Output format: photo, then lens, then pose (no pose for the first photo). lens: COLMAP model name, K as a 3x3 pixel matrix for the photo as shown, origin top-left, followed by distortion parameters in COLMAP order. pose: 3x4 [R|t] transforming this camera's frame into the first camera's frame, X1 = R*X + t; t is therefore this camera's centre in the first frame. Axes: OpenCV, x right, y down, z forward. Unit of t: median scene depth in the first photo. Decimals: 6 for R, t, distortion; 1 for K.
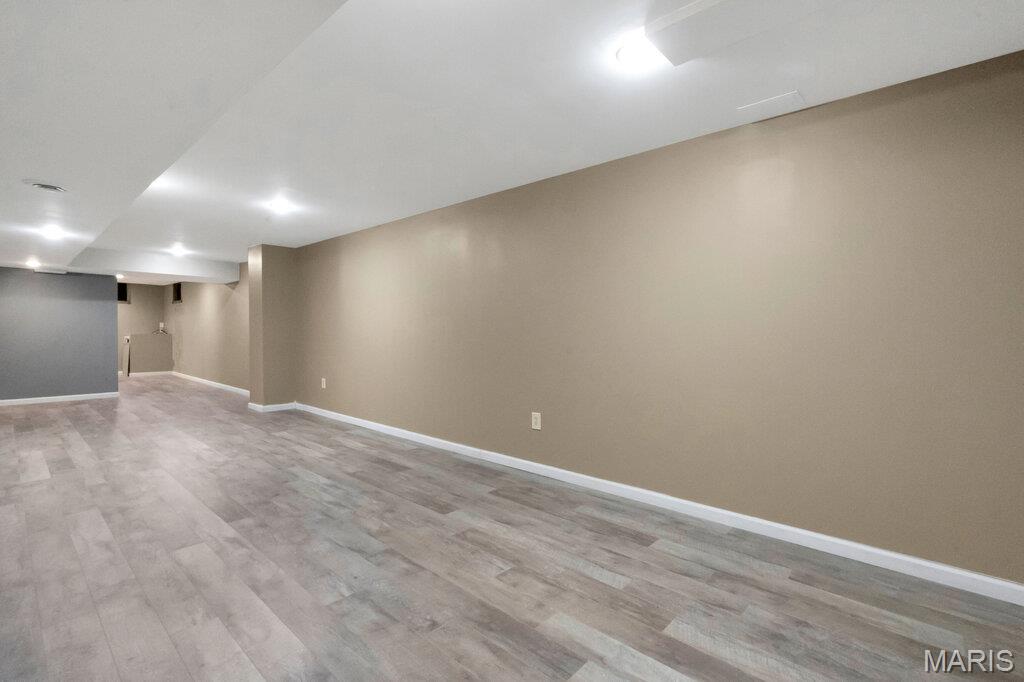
lens RADIAL K [[465.7, 0, 511.7], [0, 465.7, 335.2], [0, 0, 1]] dist [-0.002008, 0.000726]
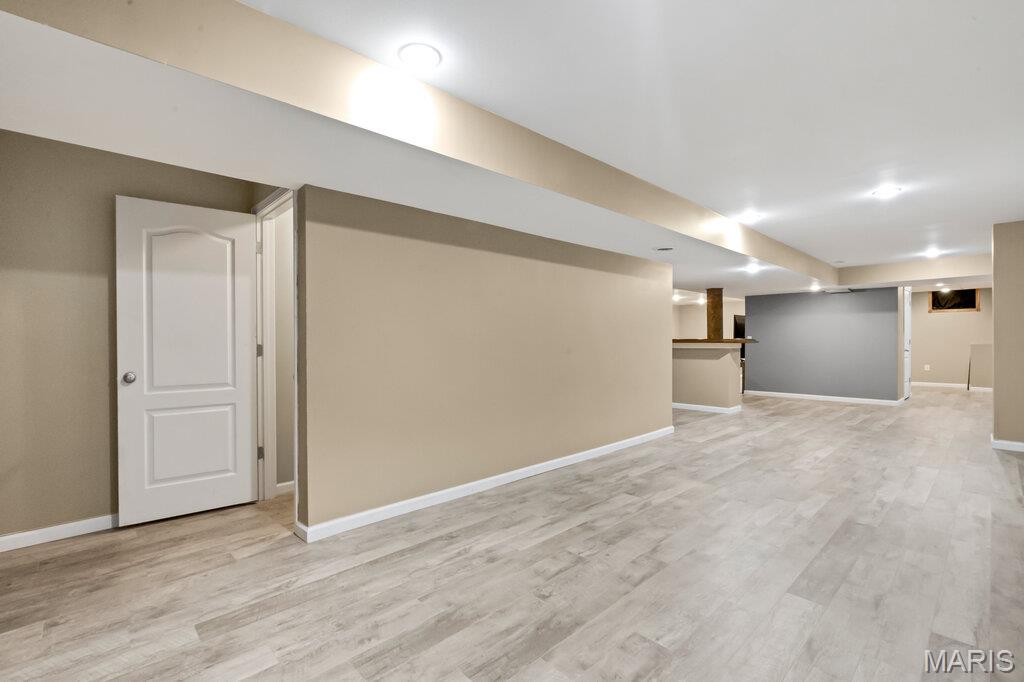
lens RADIAL K [[465.7, 0, 510.9], [0, 465.7, 342.6], [0, 0, 1]] dist [-0.002008, 0.000726]
pose [[-0.087065, -0.004875, -0.996191, 0.799381], [-0.002581, 0.999986, -0.004668, 0.003886], [0.996199, 0.002165, -0.087076, 0.830505]]
